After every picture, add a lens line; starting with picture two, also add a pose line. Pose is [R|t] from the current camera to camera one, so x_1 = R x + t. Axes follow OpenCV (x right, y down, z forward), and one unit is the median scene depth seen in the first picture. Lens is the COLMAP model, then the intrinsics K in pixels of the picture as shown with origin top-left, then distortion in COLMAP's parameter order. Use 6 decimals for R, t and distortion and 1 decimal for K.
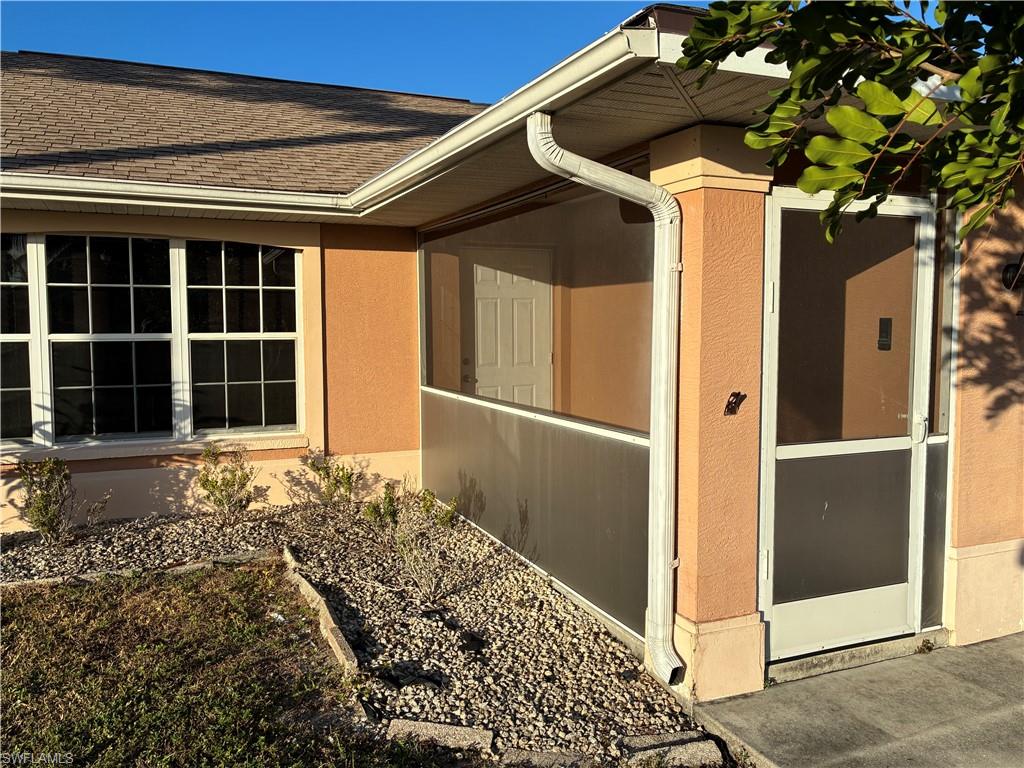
lens RADIAL K [[822.5, 0, 510.3], [0, 822.5, 382.0], [0, 0, 1]] dist [0.048546, -0.011959]
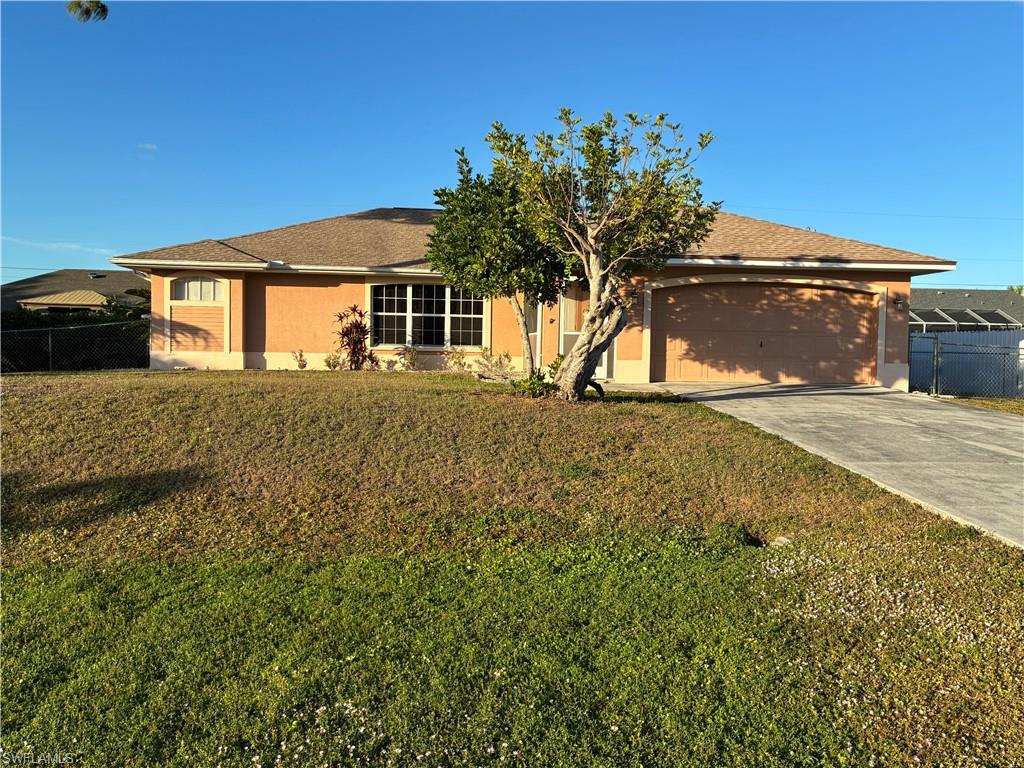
lens RADIAL K [[822.5, 0, 519.5], [0, 822.5, 387.8], [0, 0, 1]] dist [0.048546, -0.011959]
pose [[0.956402, 0.032504, -0.290240, 0.789733], [-0.040203, 0.998979, -0.020605, 0.276141], [0.289274, 0.031375, 0.956732, -1.930168]]
